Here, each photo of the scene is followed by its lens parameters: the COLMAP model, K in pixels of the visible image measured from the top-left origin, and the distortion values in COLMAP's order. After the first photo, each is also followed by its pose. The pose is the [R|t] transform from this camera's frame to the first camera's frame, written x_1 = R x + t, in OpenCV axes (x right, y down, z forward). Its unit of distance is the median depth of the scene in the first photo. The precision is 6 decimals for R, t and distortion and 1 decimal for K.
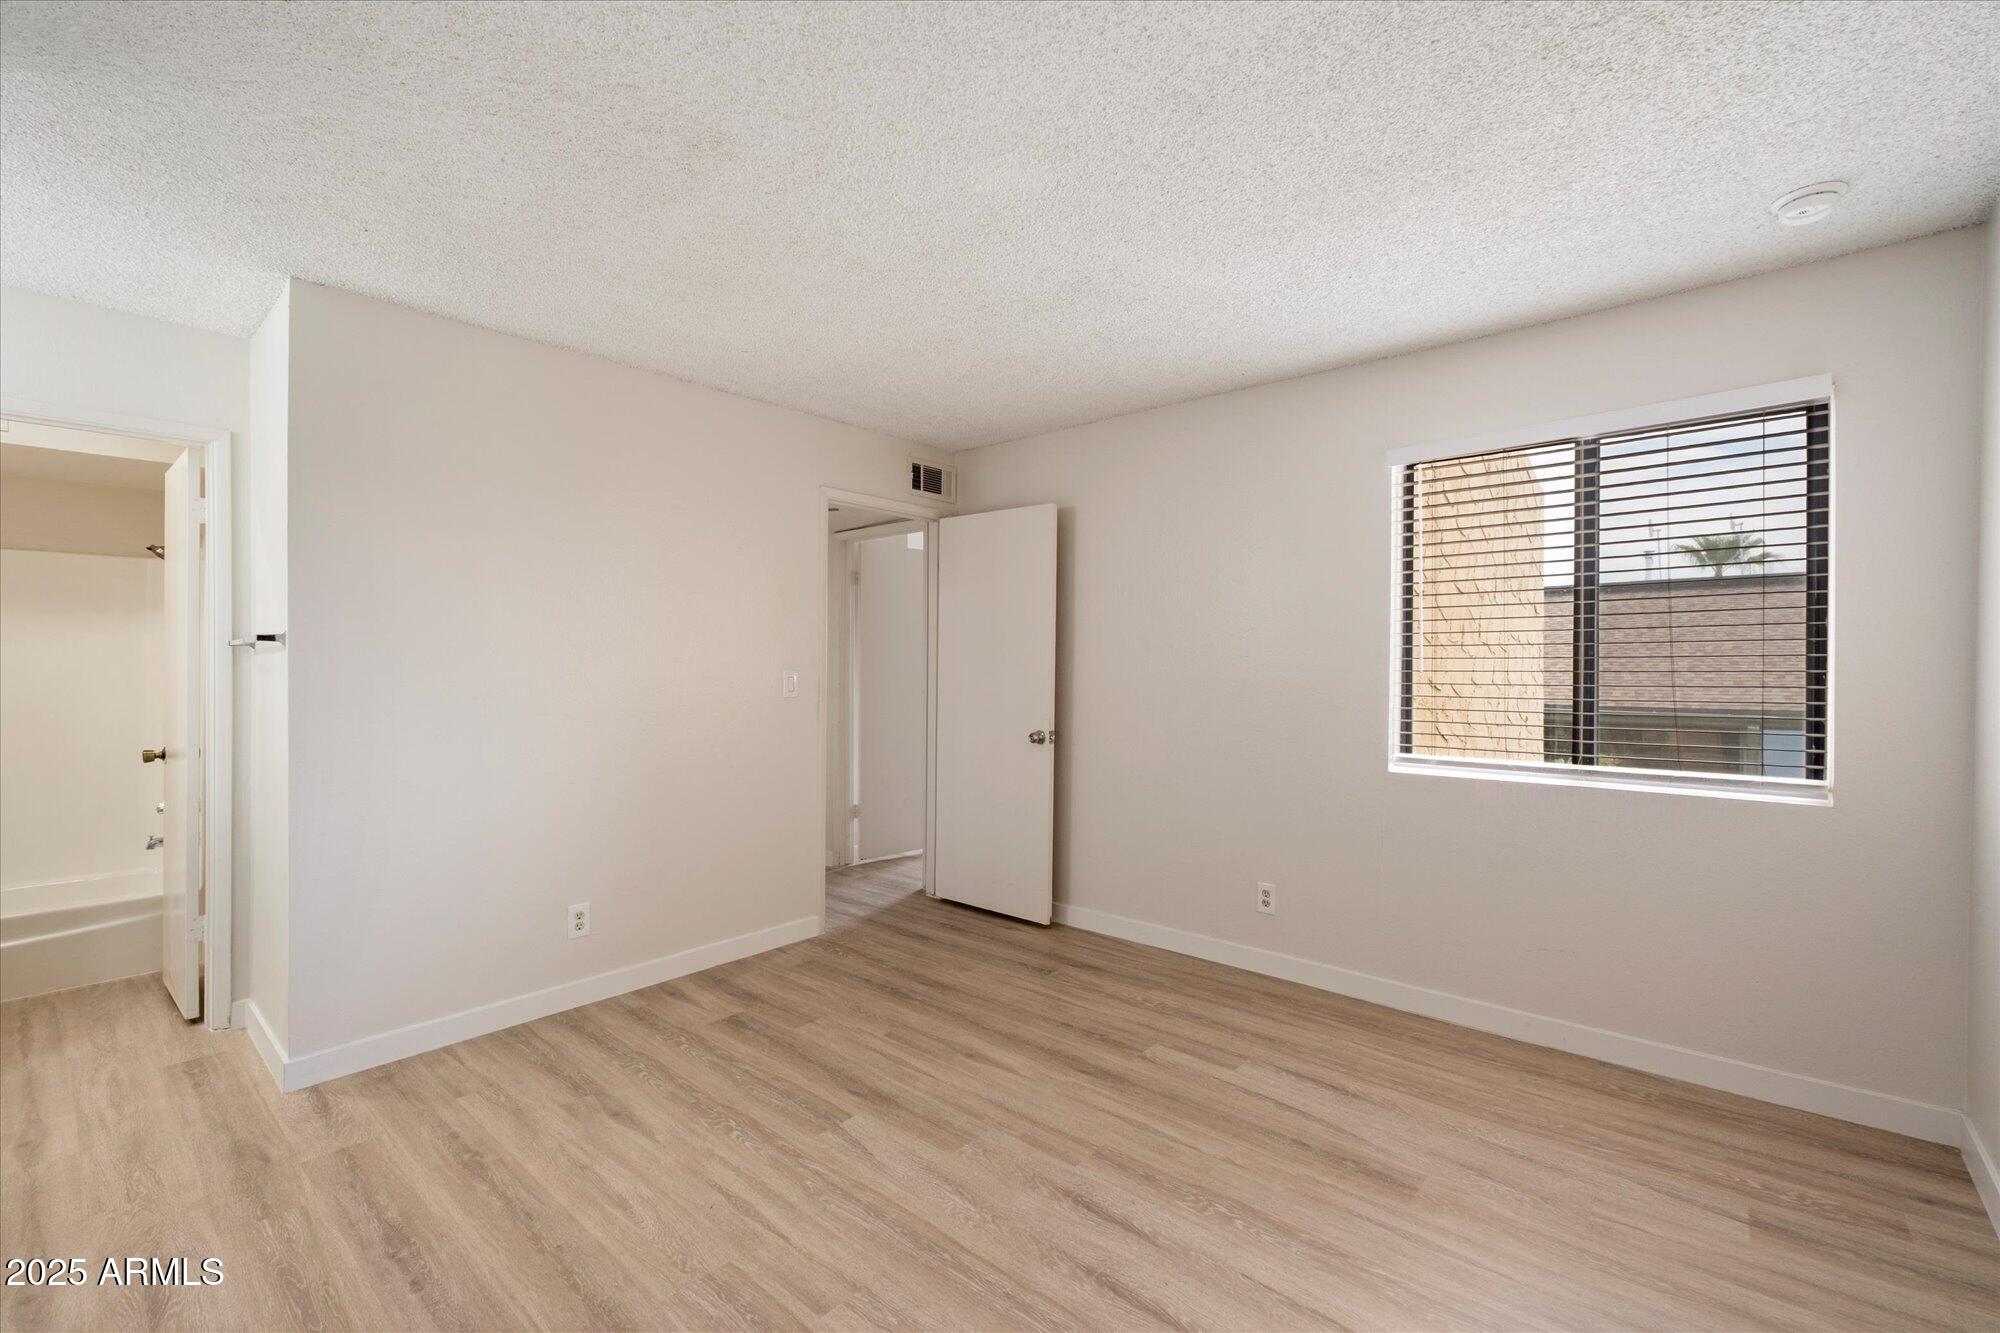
lens RADIAL K [[818.6, 0, 1006.6], [0, 818.6, 664.4], [0, 0, 1]] dist [-0.000949, -0.000134]
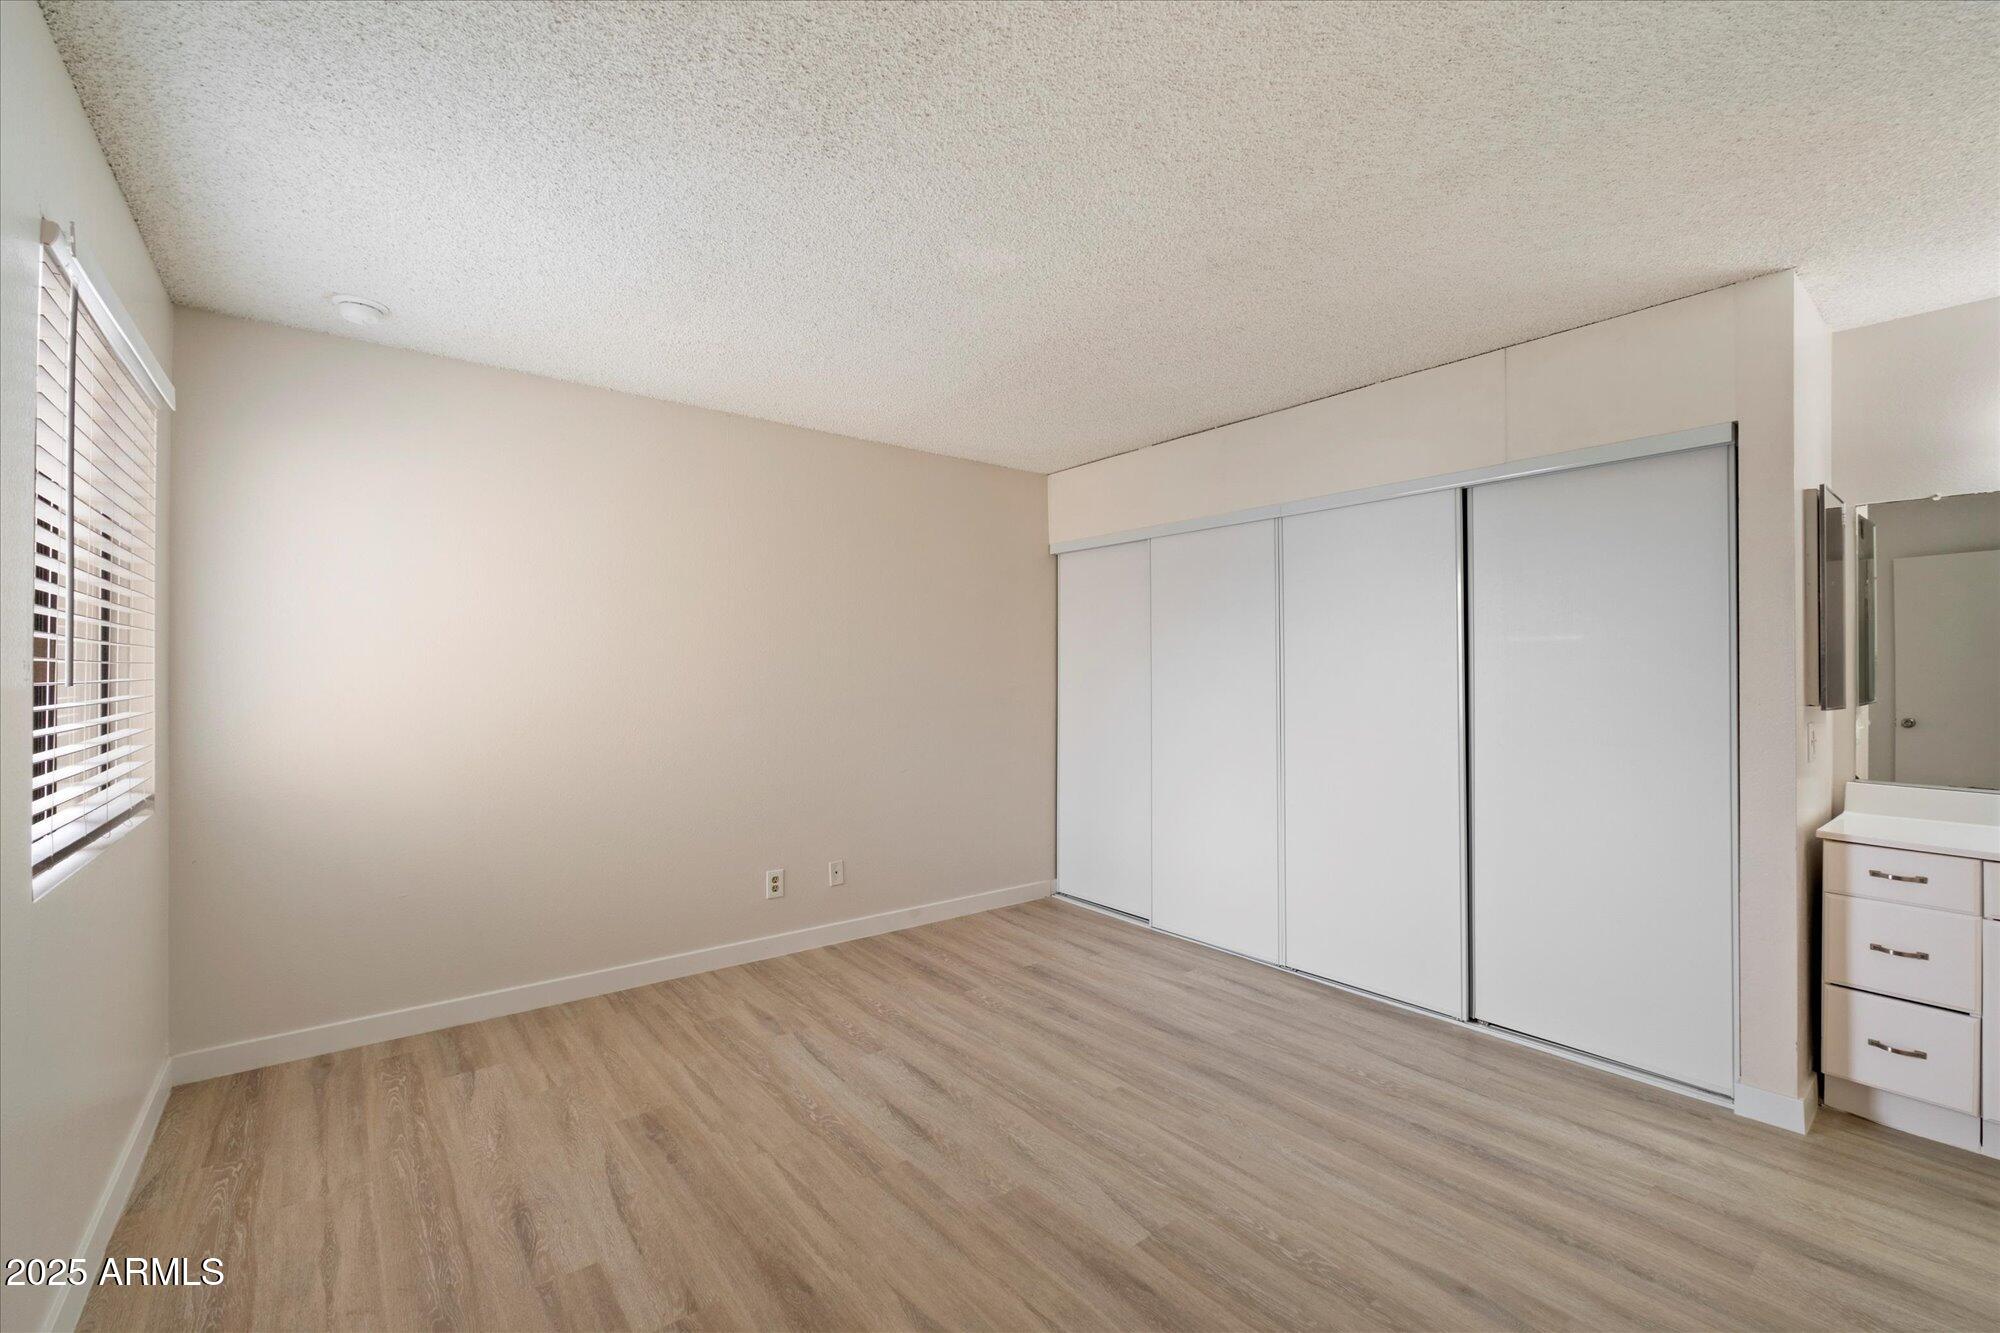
lens RADIAL K [[818.6, 0, 1006.4], [0, 818.6, 672.0], [0, 0, 1]] dist [-0.000949, -0.000134]
pose [[-0.982618, -0.002243, 0.185627, -0.226332], [-0.003447, 0.999975, -0.006166, 0.001315], [-0.185608, -0.006699, -0.982601, 1.951999]]
